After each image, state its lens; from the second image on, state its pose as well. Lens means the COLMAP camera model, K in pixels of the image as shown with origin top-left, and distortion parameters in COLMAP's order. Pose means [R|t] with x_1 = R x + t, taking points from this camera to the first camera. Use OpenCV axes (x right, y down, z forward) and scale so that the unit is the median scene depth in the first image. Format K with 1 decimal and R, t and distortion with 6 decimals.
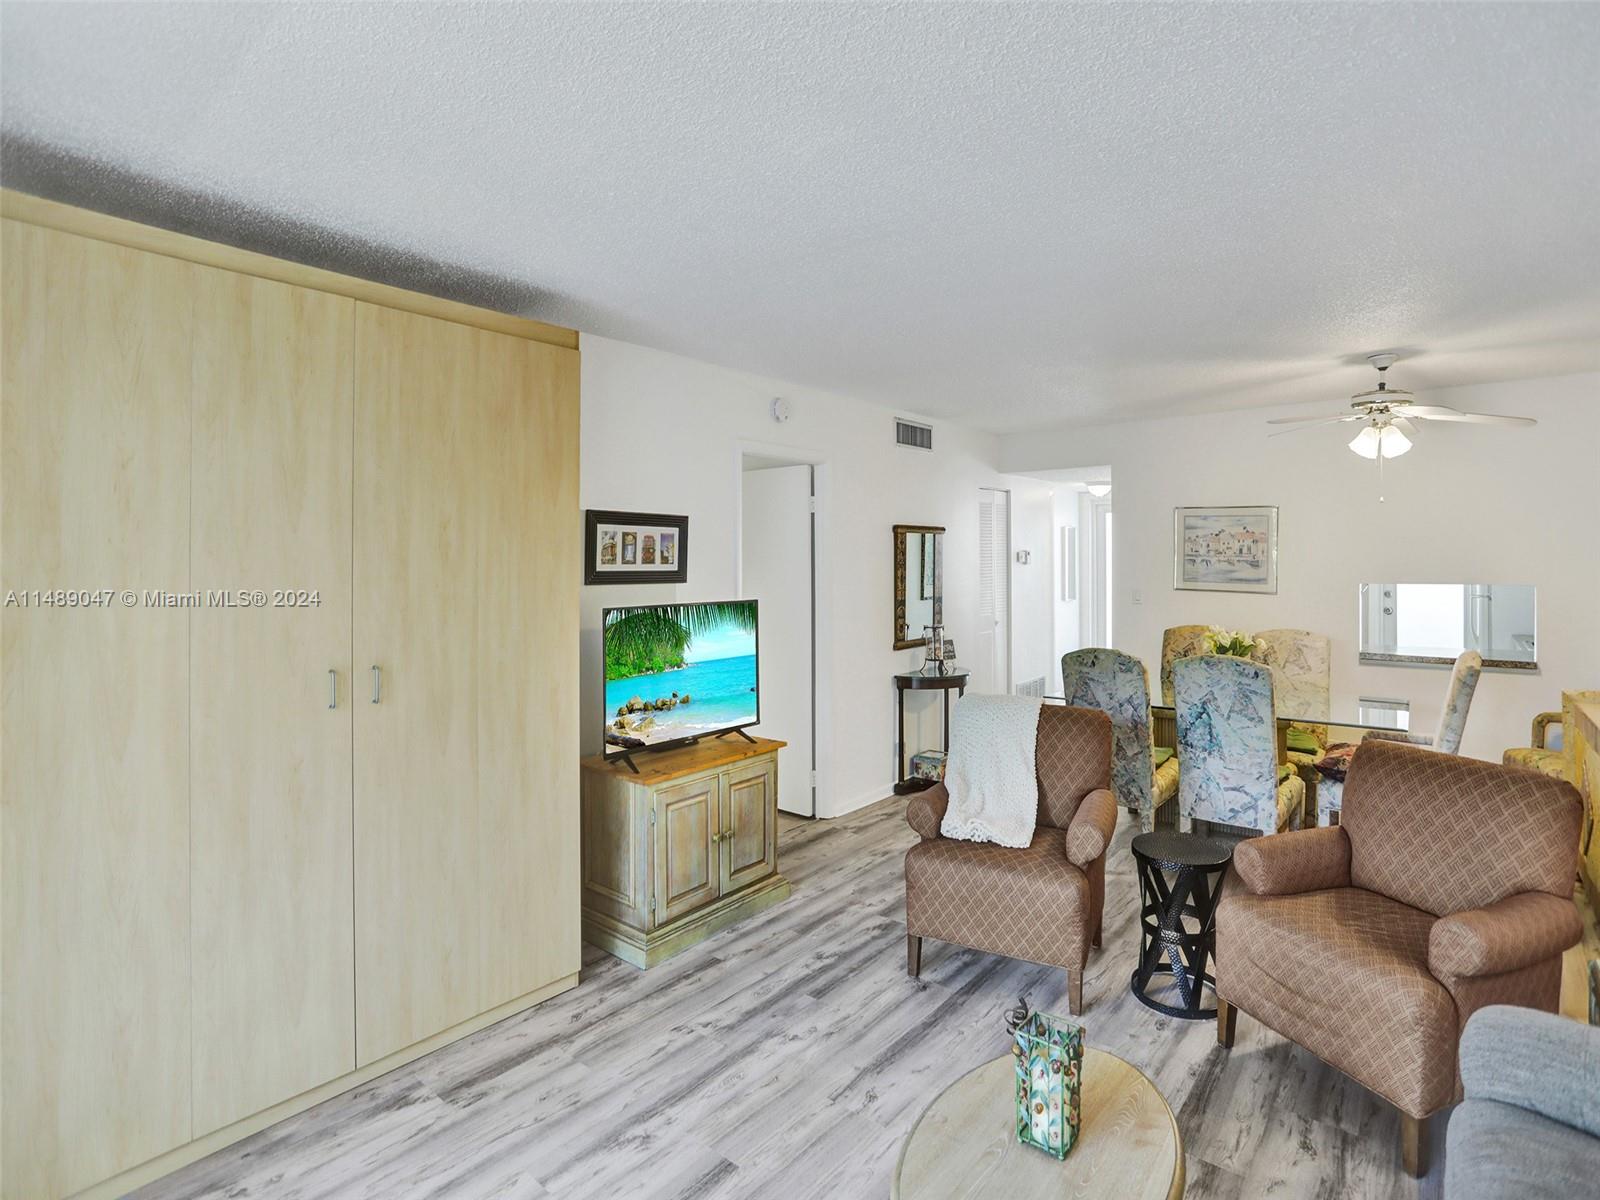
lens RADIAL K [[808.4, 0, 783.1], [0, 808.4, 545.2], [0, 0, 1]] dist [-0.065876, 0.024654]
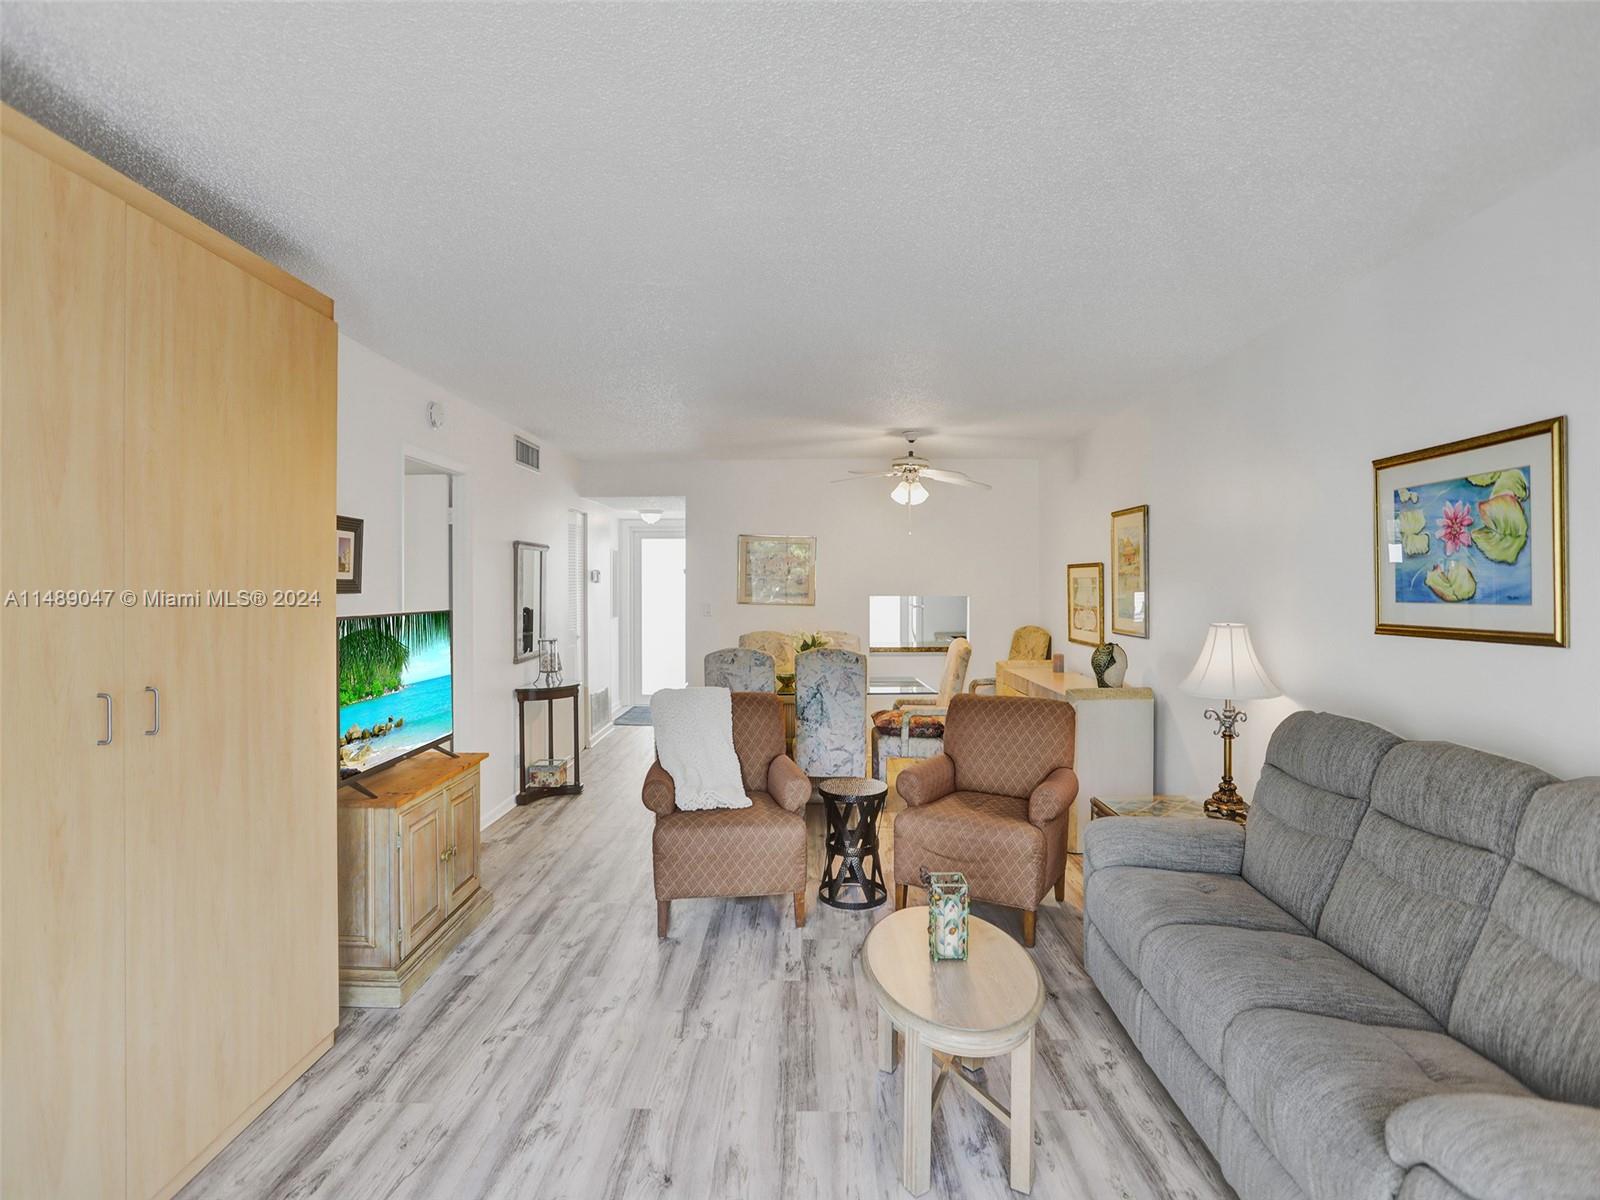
lens RADIAL K [[808.4, 0, 778.7], [0, 808.4, 575.6], [0, 0, 1]] dist [-0.065876, 0.024654]
pose [[0.782263, 0.011982, 0.622833, -0.350778], [-0.014838, 0.999890, -0.000600, 0.022844], [-0.622772, -0.008772, 0.782354, 0.013572]]
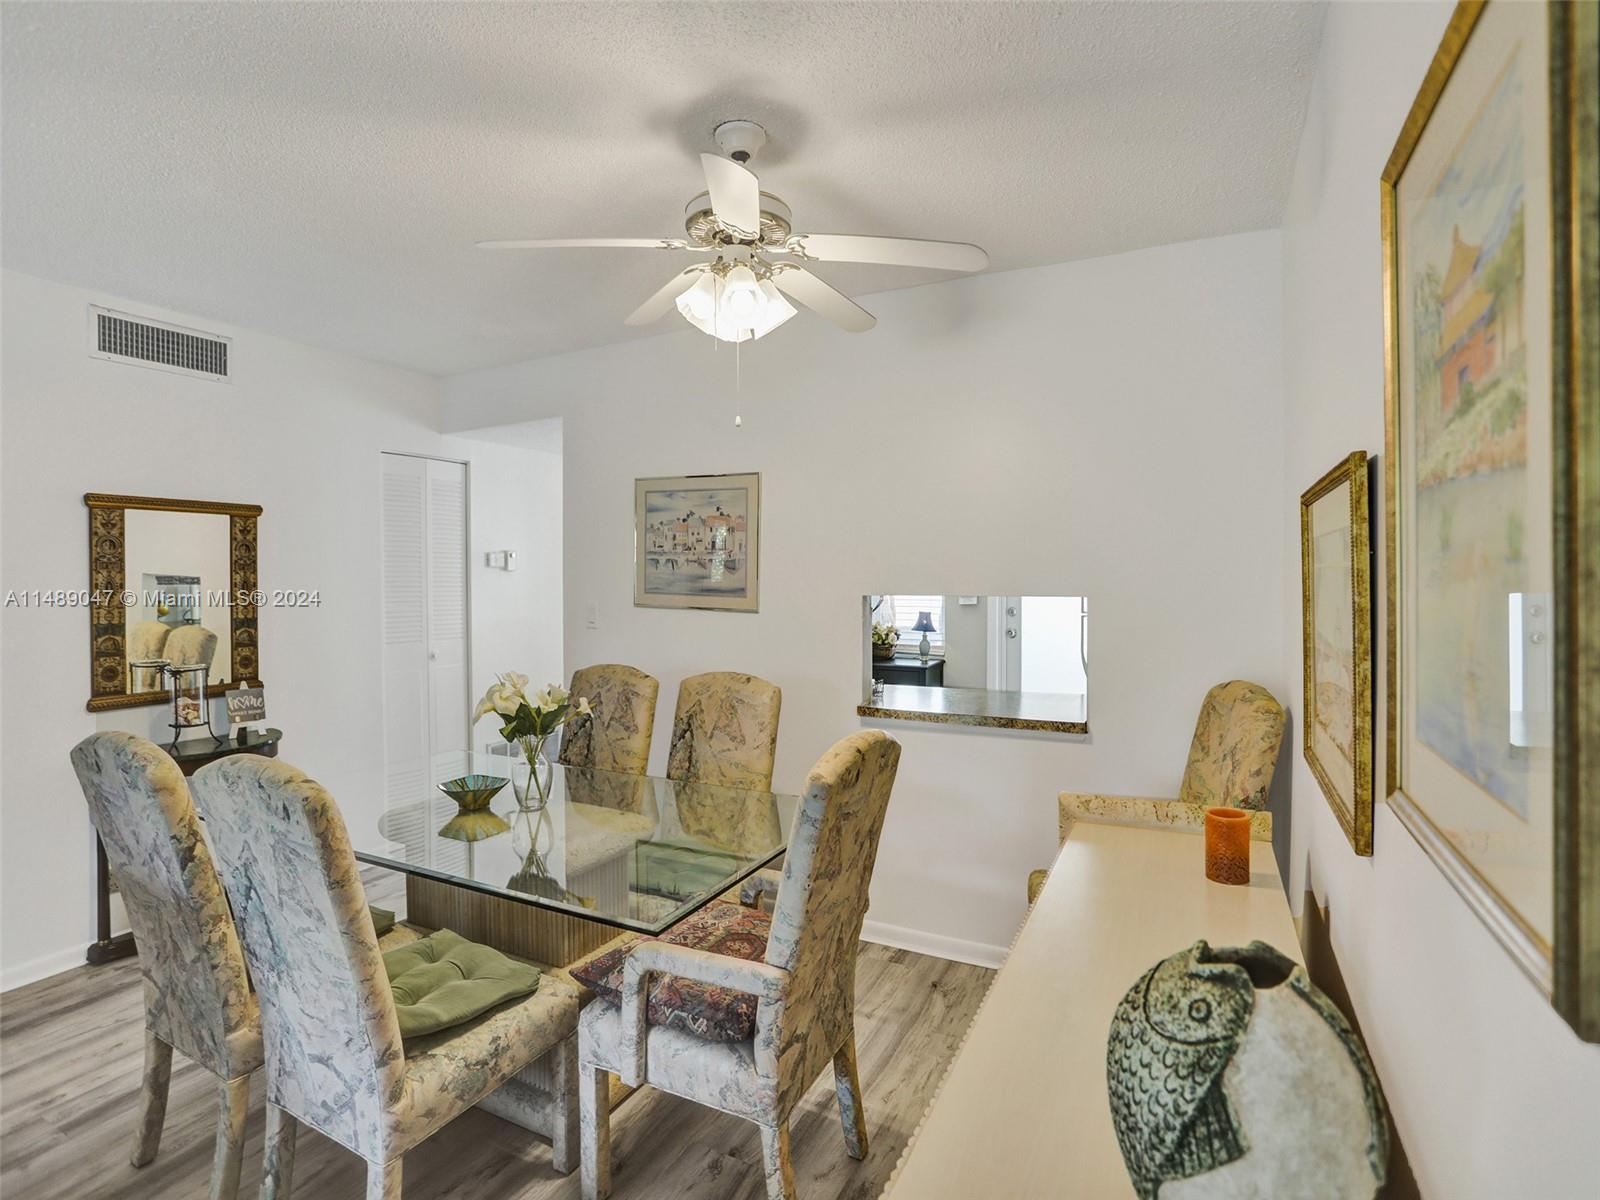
lens RADIAL K [[808.4, 0, 760.8], [0, 808.4, 576.4], [0, 0, 1]] dist [-0.065876, 0.024654]
pose [[0.979188, 0.002323, 0.202944, 0.730970], [-0.005152, 0.999897, 0.013417, 0.035555], [-0.202892, -0.014183, 0.979098, 0.540096]]
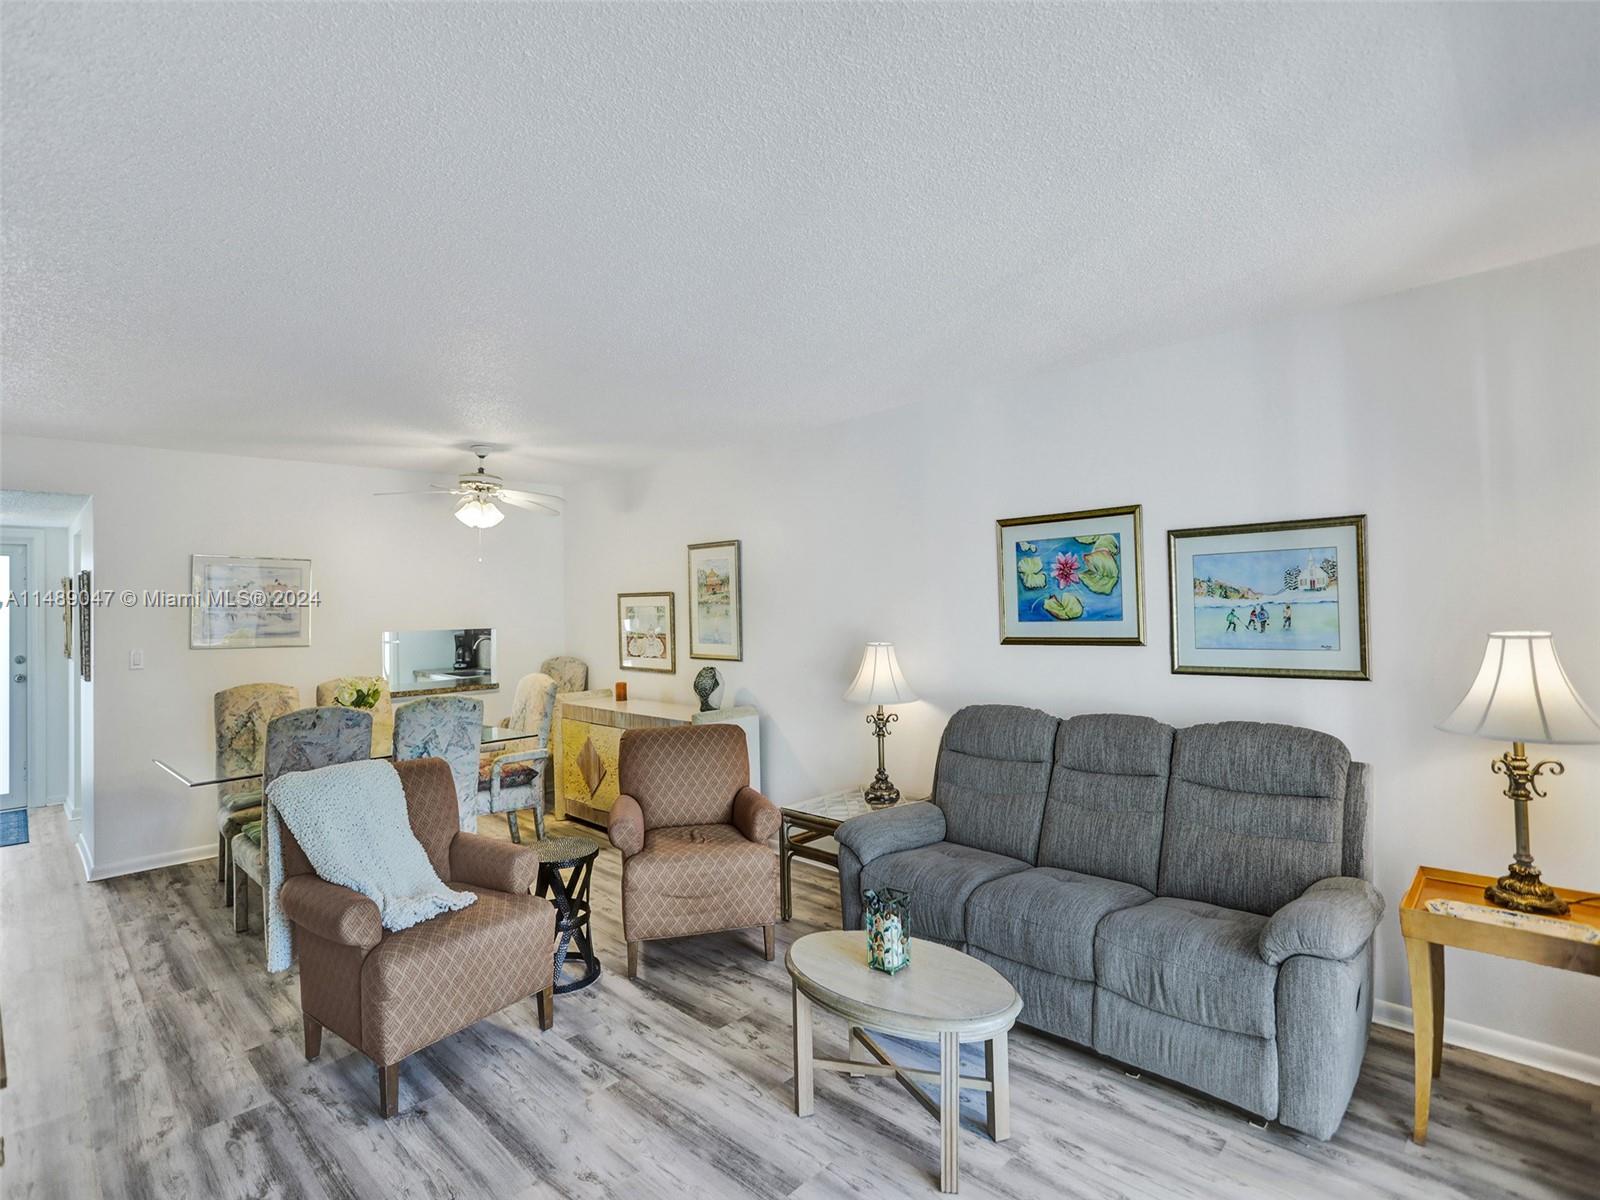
lens RADIAL K [[808.4, 0, 810.7], [0, 808.4, 583.1], [0, 0, 1]] dist [-0.065876, 0.024654]
pose [[0.053133, 0.029341, 0.998156, -0.525404], [0.002756, 0.999560, -0.029529, 0.018611], [-0.998584, 0.004320, 0.053028, 0.442349]]
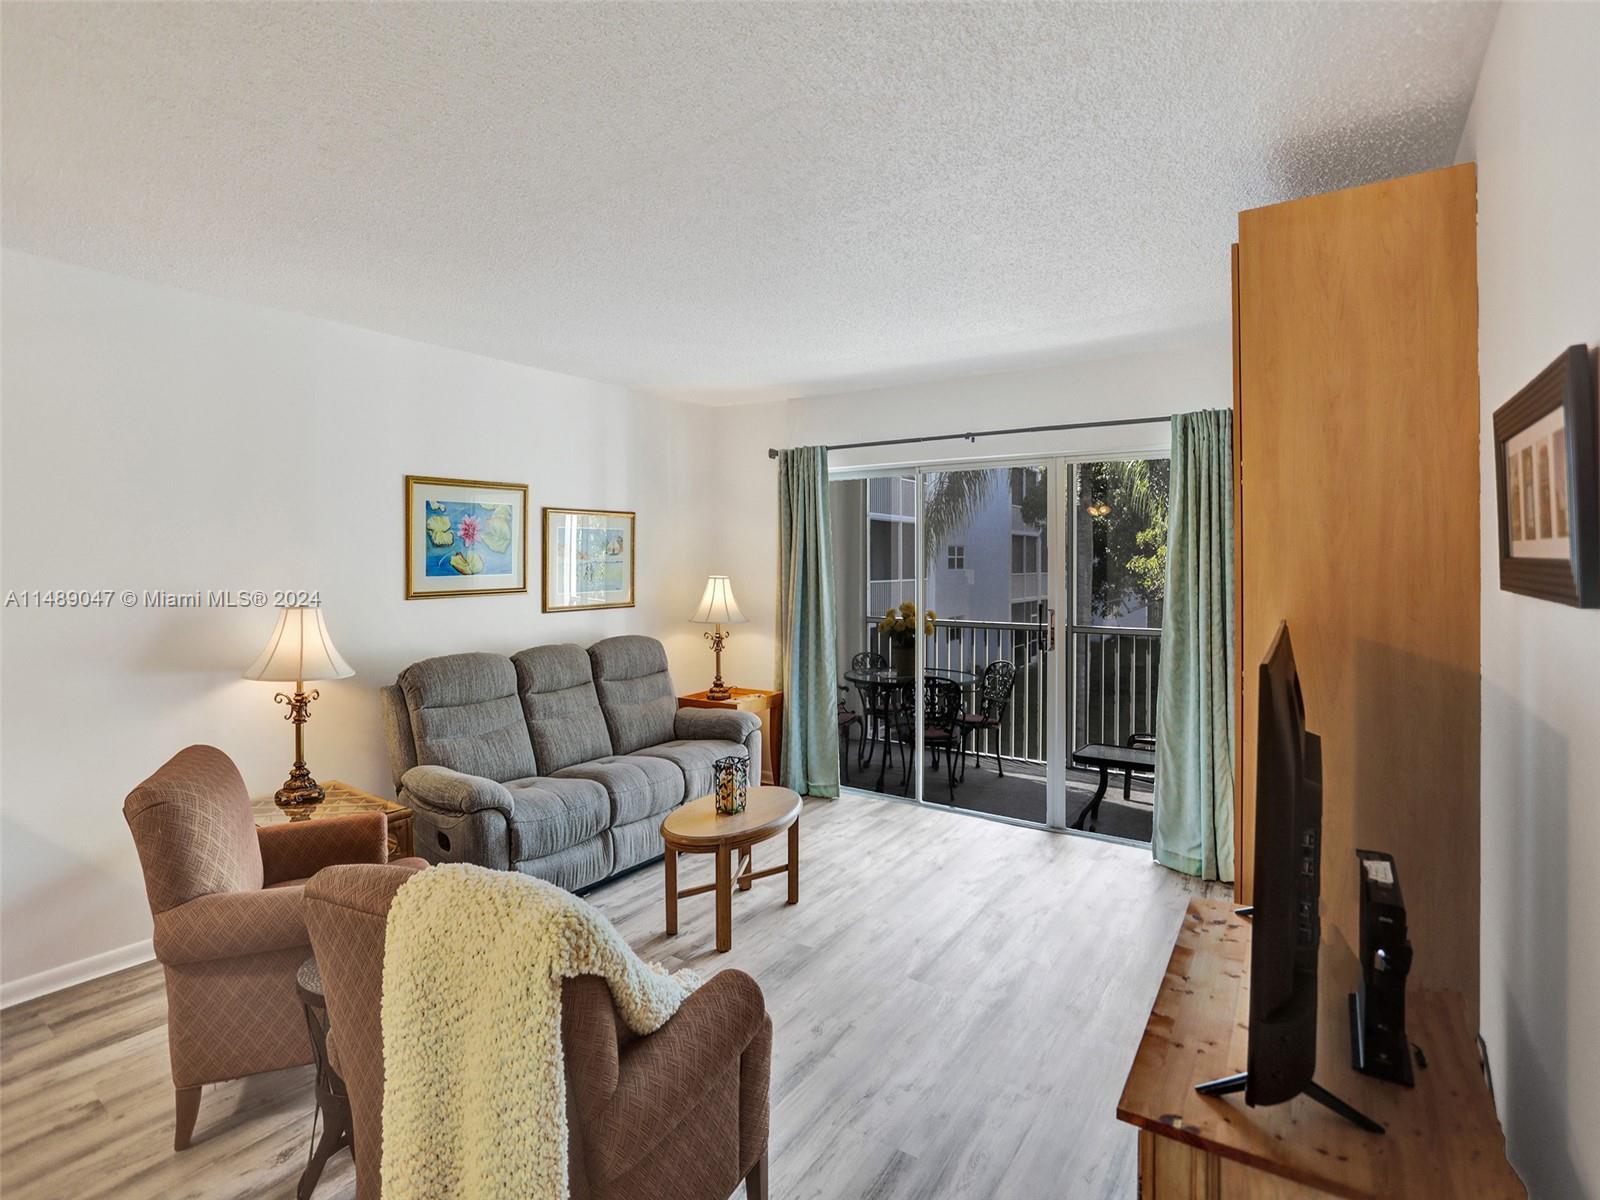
lens RADIAL K [[808.4, 0, 800.4], [0, 808.4, 542.7], [0, 0, 1]] dist [-0.065876, 0.024654]
pose [[-0.992854, 0.003963, -0.119273, 0.171370], [0.008120, 0.999376, -0.034382, 0.034022], [0.119063, -0.035104, -0.992266, 1.370992]]
